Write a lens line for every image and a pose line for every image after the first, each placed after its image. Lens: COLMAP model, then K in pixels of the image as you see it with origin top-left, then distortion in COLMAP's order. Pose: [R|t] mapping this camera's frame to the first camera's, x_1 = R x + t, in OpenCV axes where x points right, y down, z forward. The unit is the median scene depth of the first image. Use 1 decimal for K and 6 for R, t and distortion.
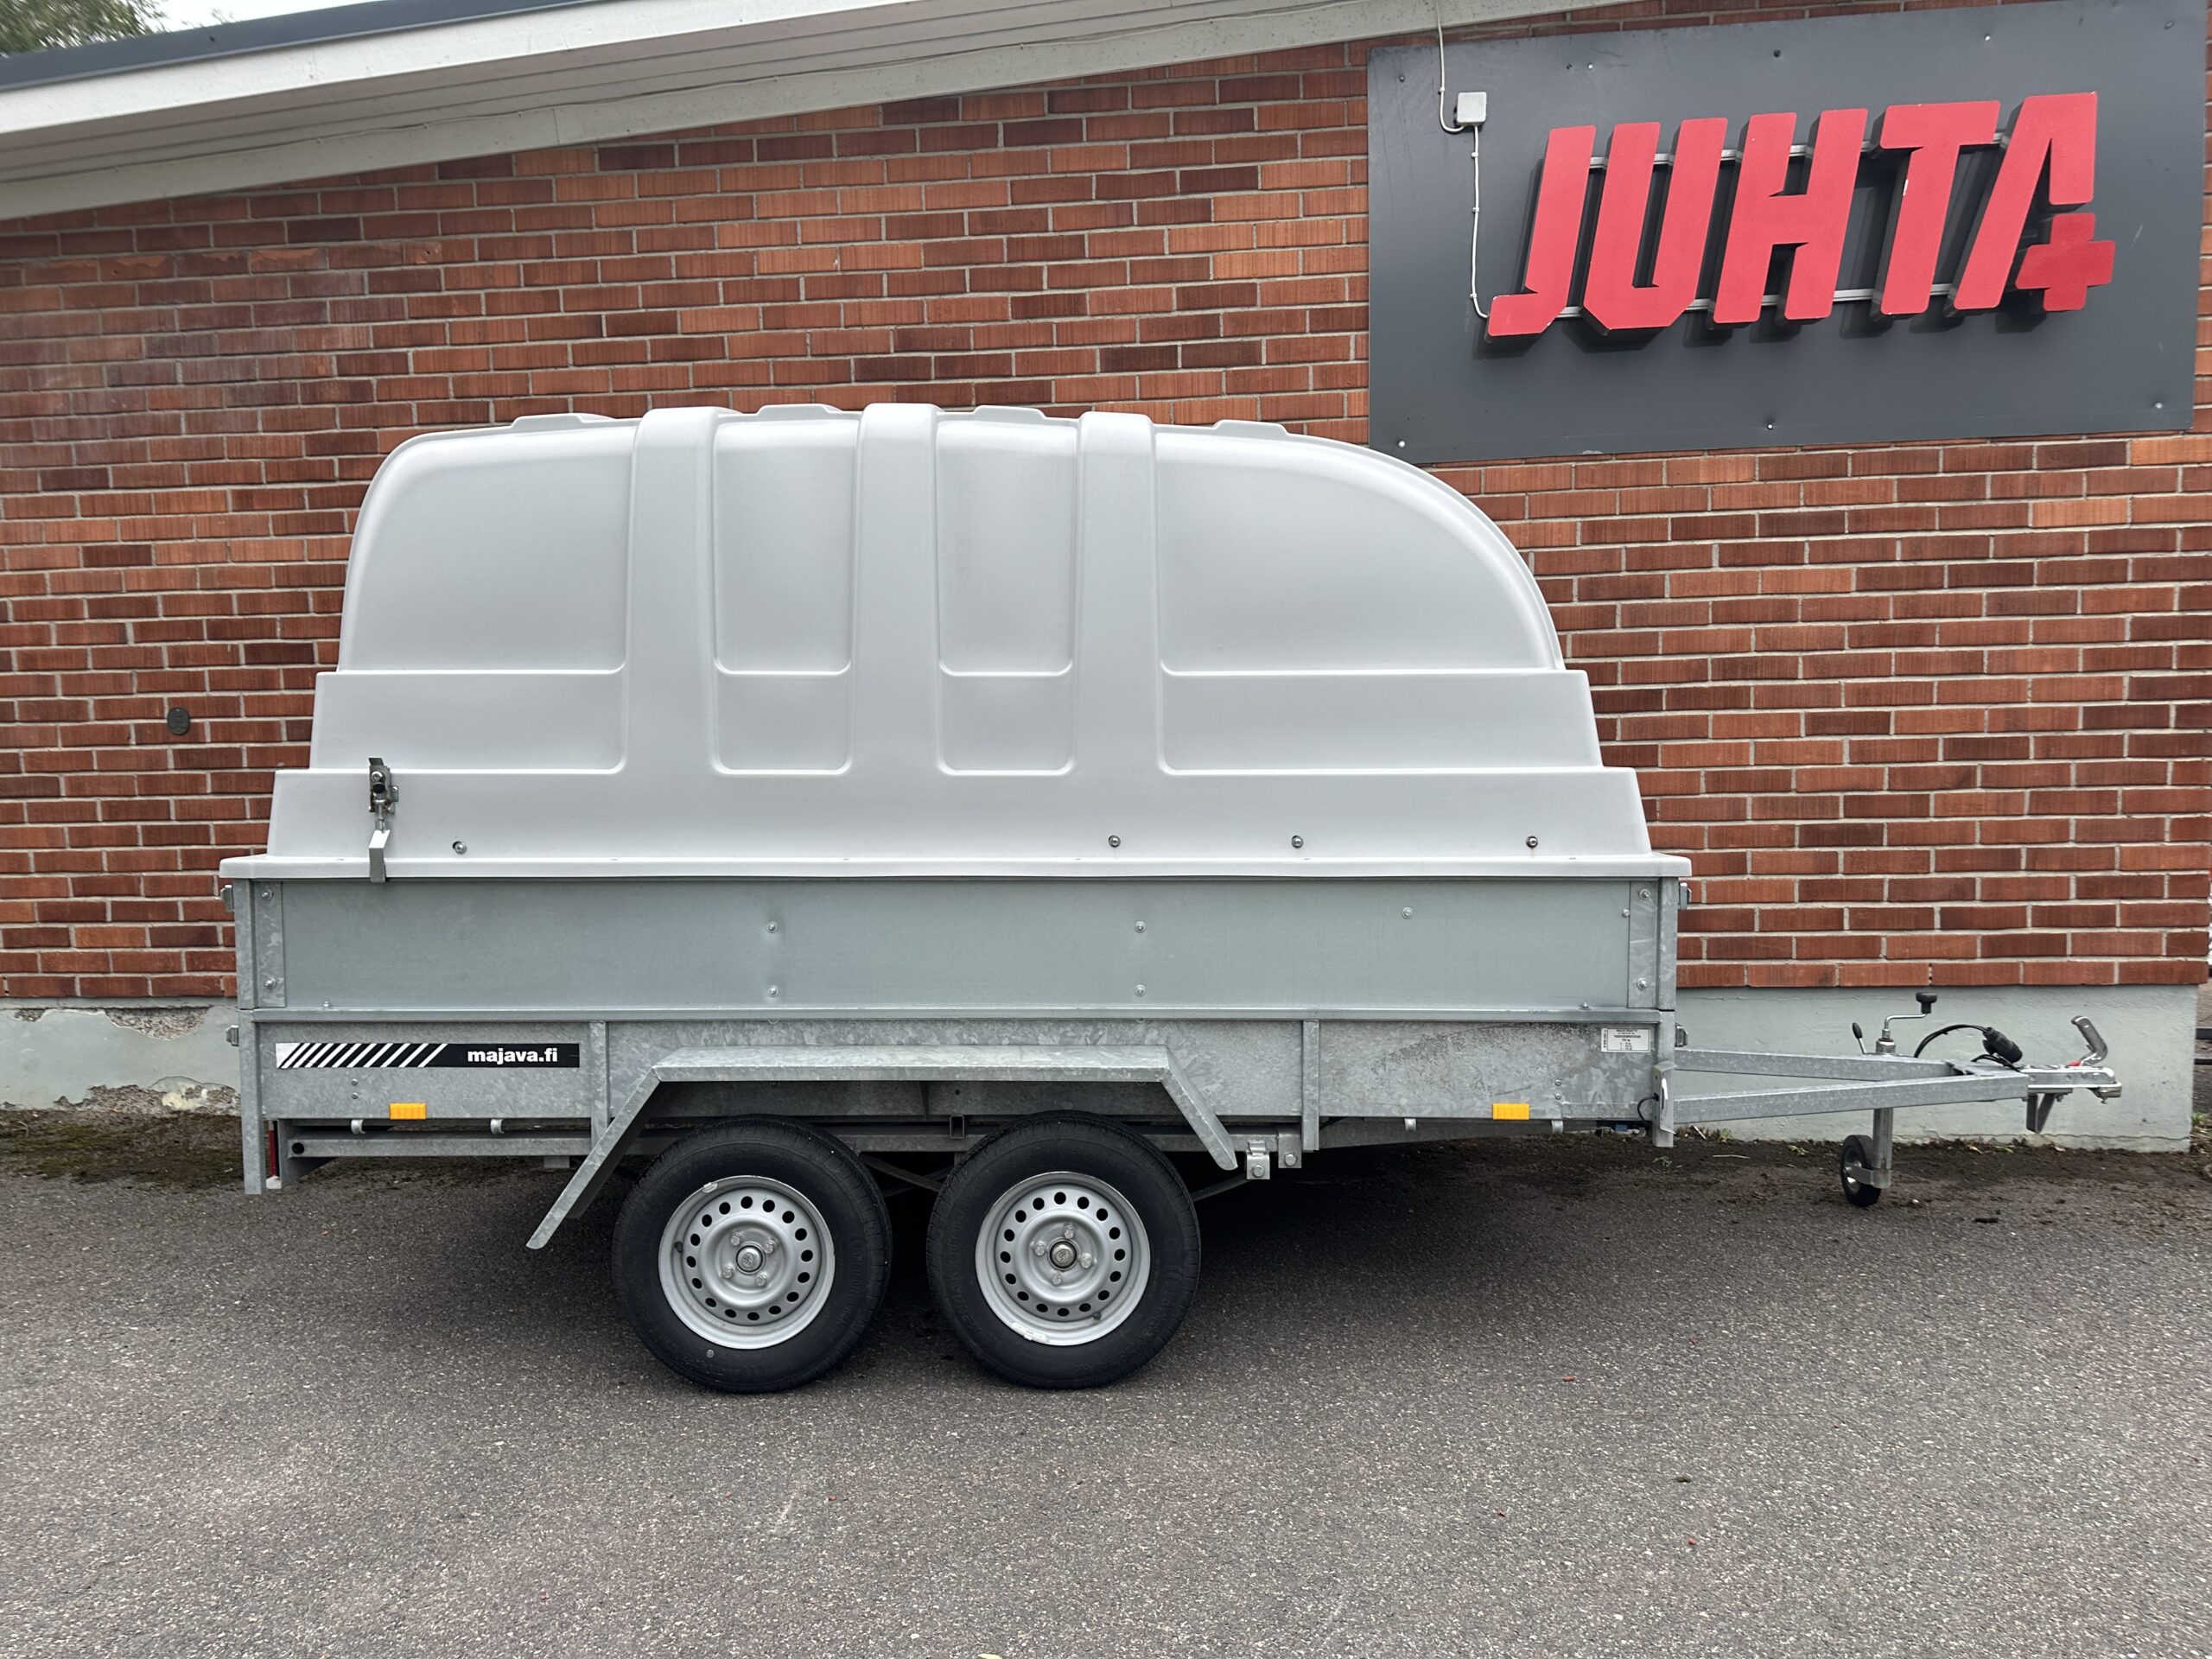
lens RADIAL K [[1547.5, 0, 1100.1], [0, 1547.5, 840.5], [0, 0, 1]] dist [0.058193, -0.058872]
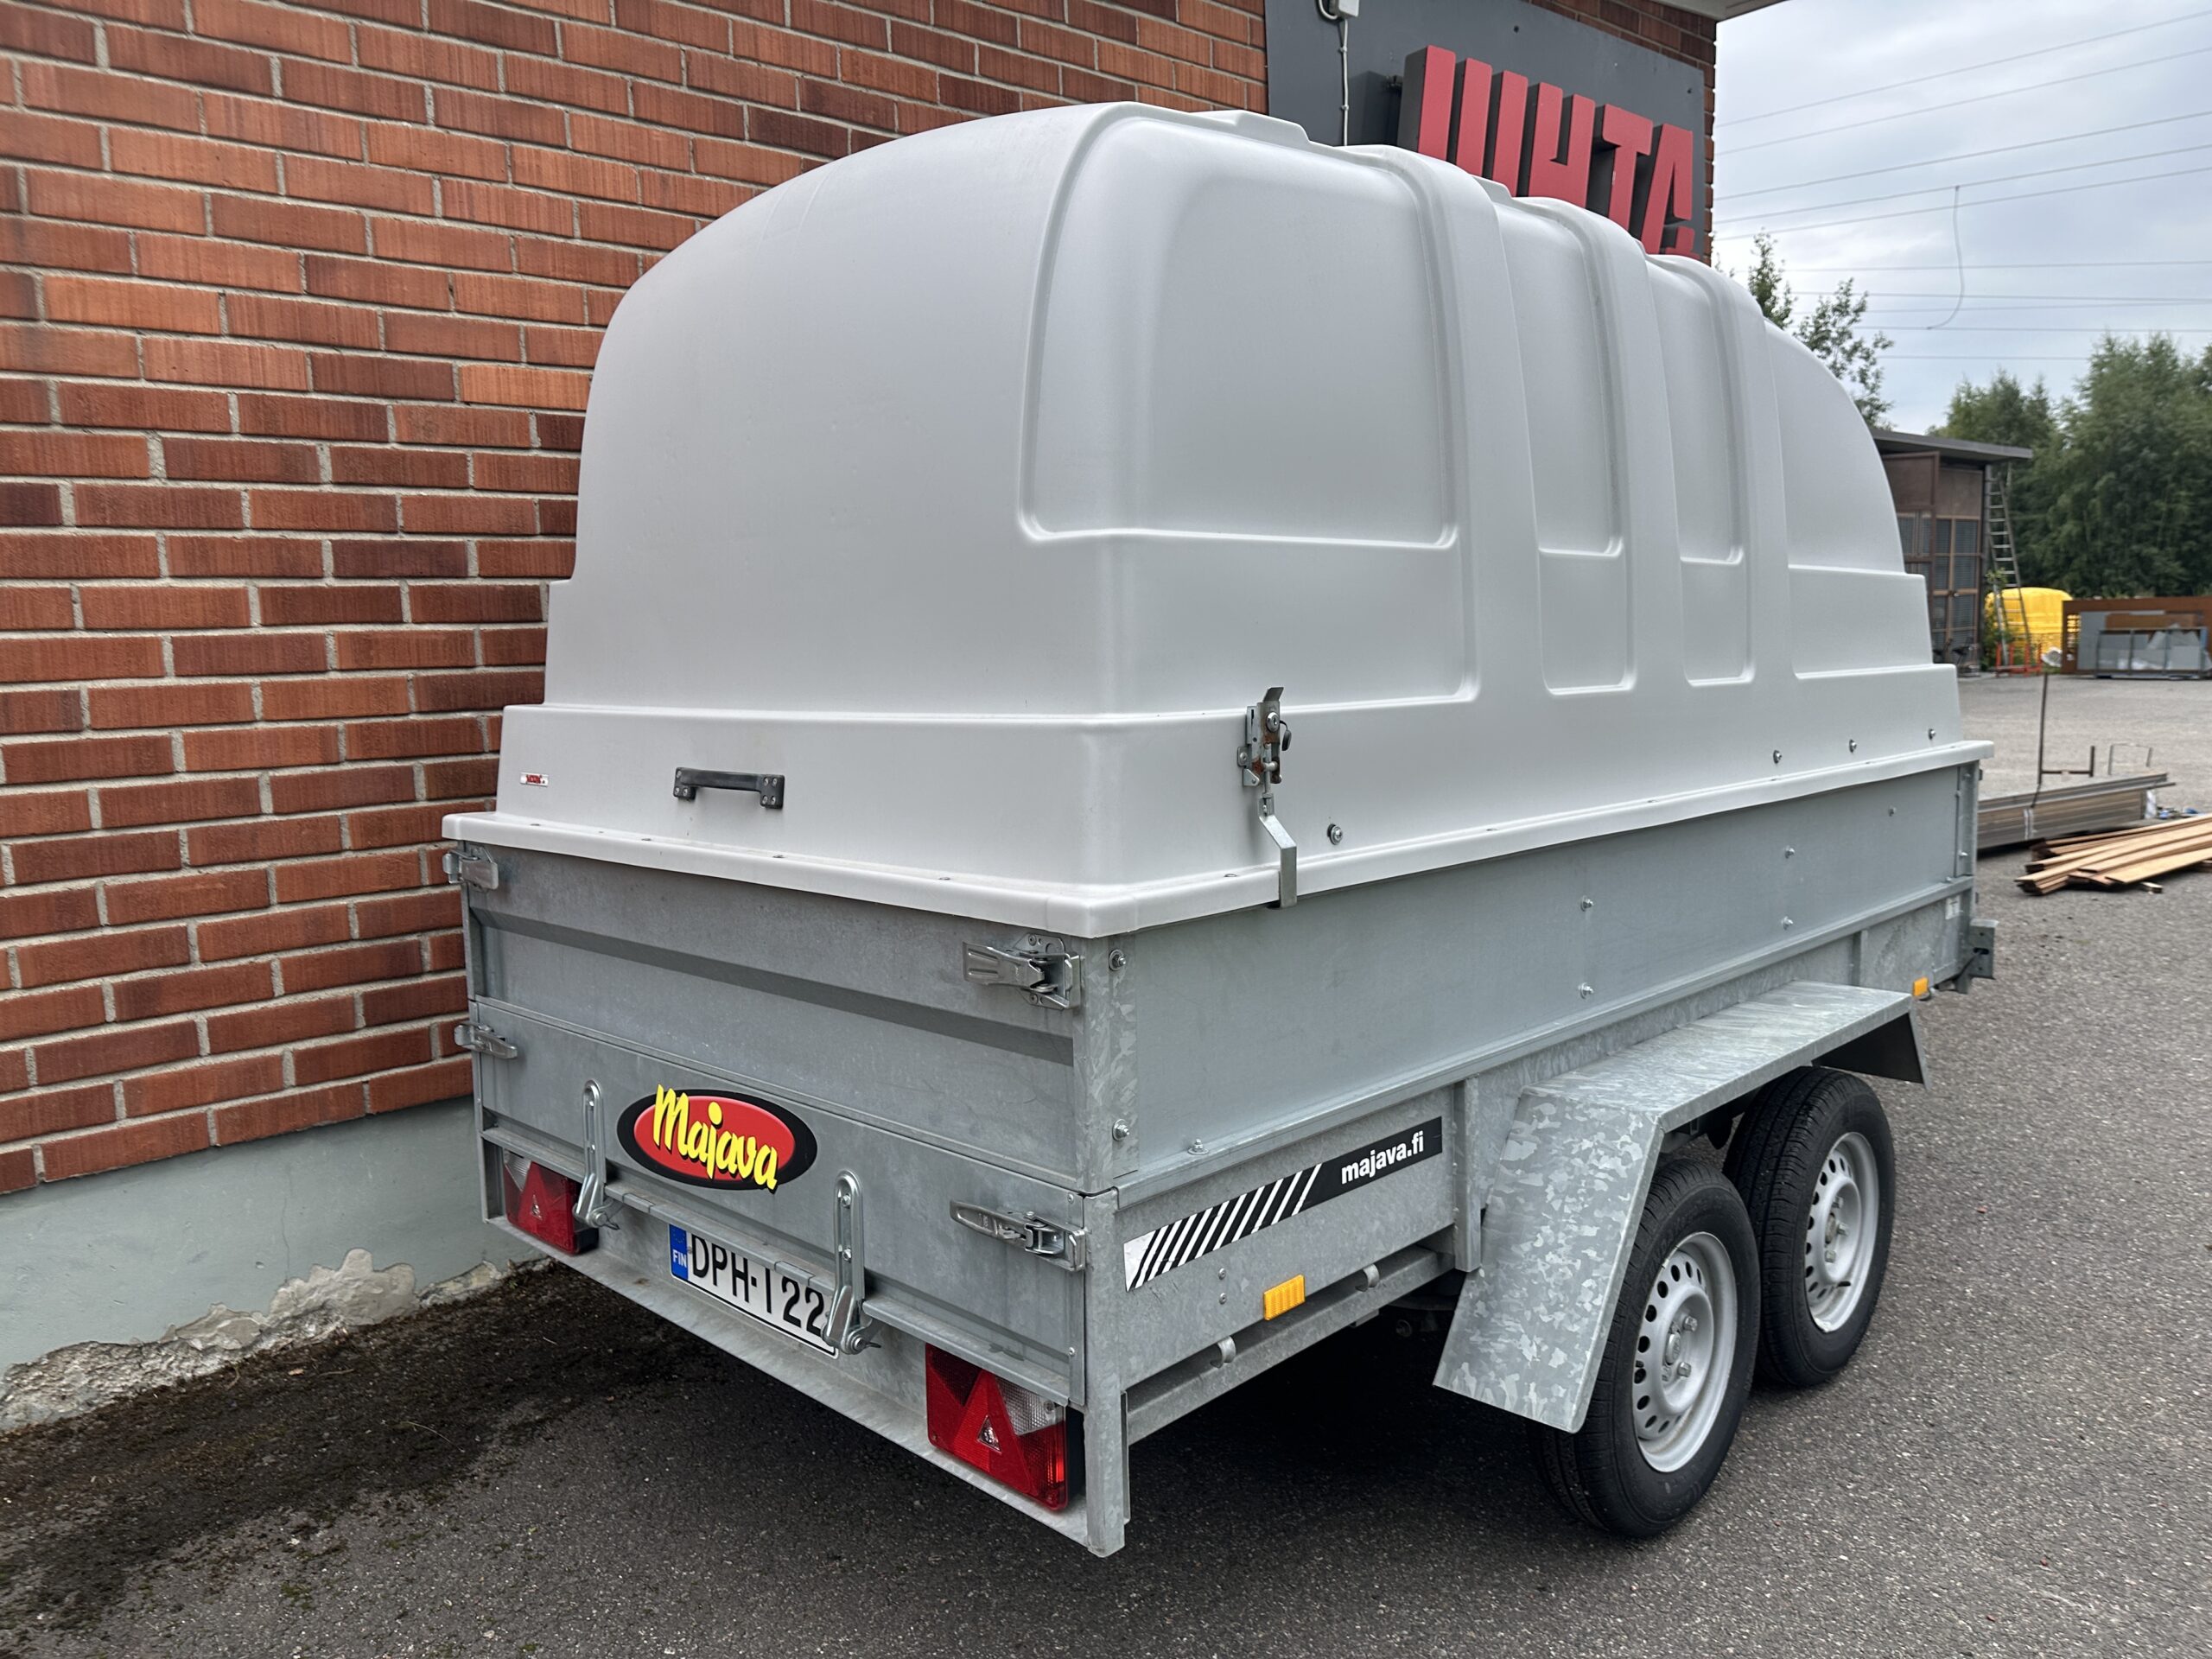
lens RADIAL K [[1547.5, 0, 1102.8], [0, 1547.5, 824.4], [0, 0, 1]] dist [0.058193, -0.058872]
pose [[0.691508, -0.090827, 0.716636, -0.599131], [0.071095, 0.995805, 0.057607, -0.026253], [-0.718861, 0.011114, 0.695065, 0.437377]]
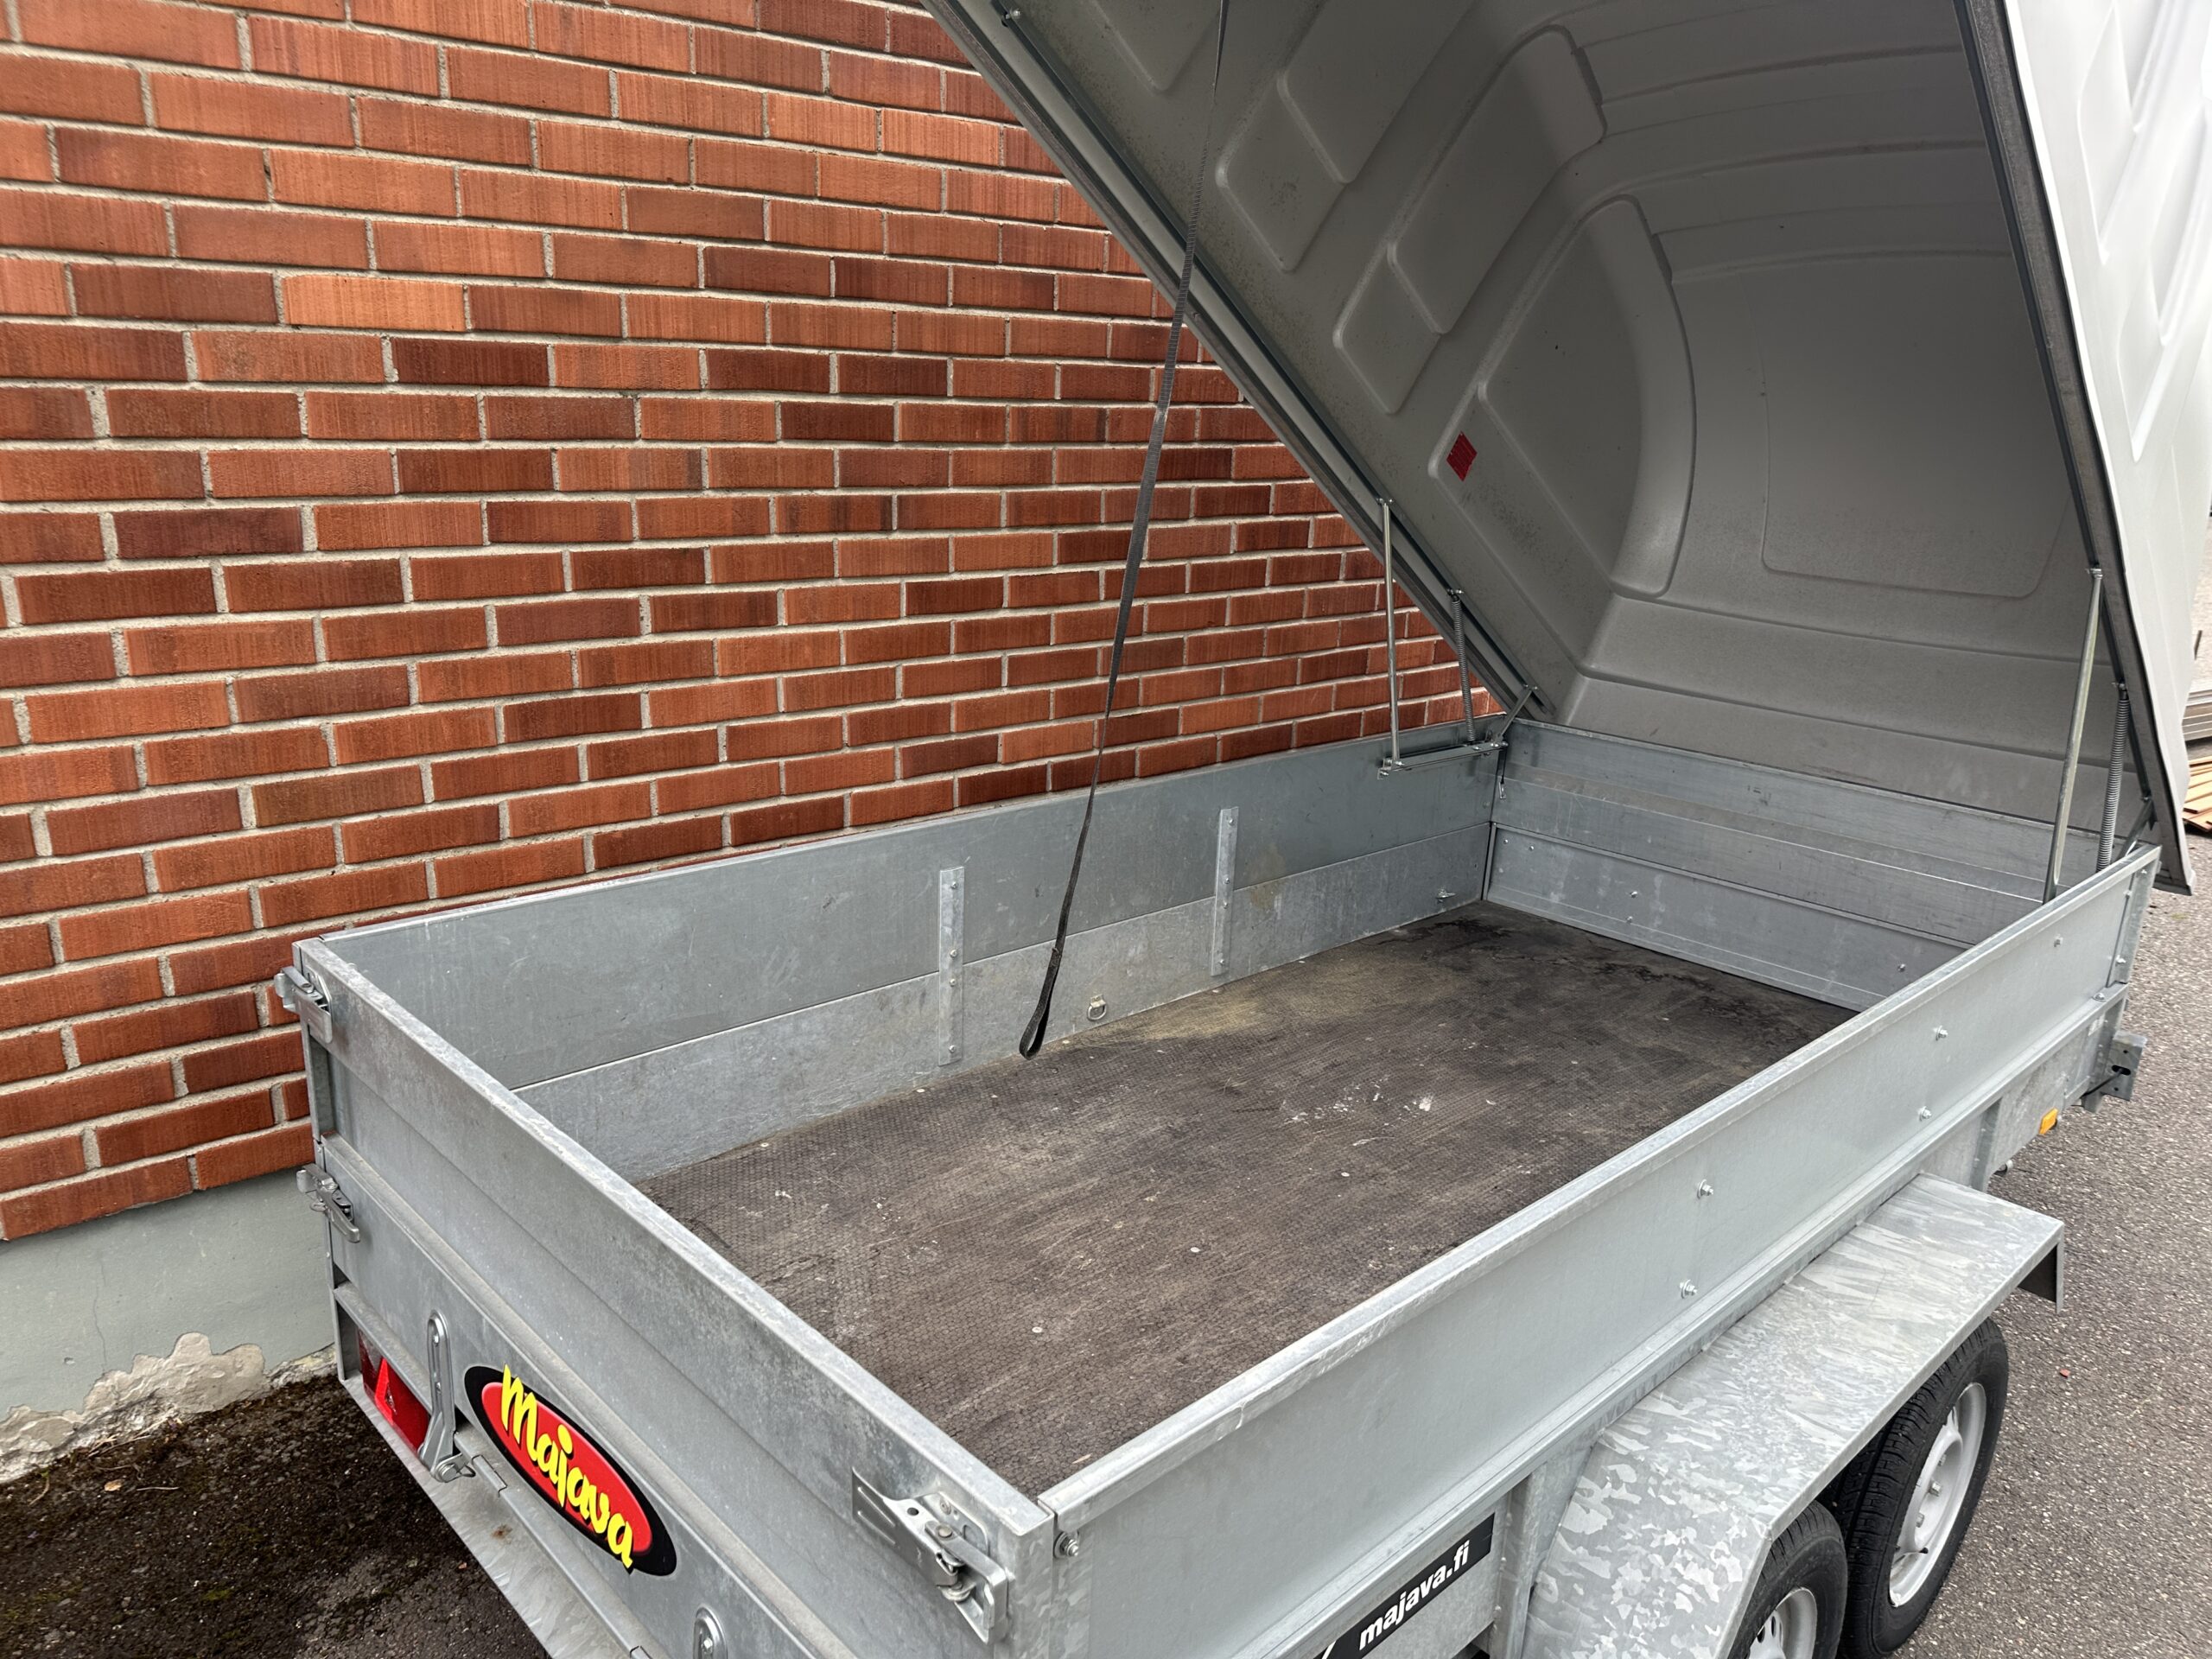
lens RADIAL K [[1547.5, 0, 1084.0], [0, 1547.5, 836.4], [0, 0, 1]] dist [0.058193, -0.058872]
pose [[0.716468, -0.157488, 0.679611, -0.486320], [0.008309, 0.976043, 0.217421, -0.128579], [-0.697570, -0.150128, 0.700612, 0.526565]]
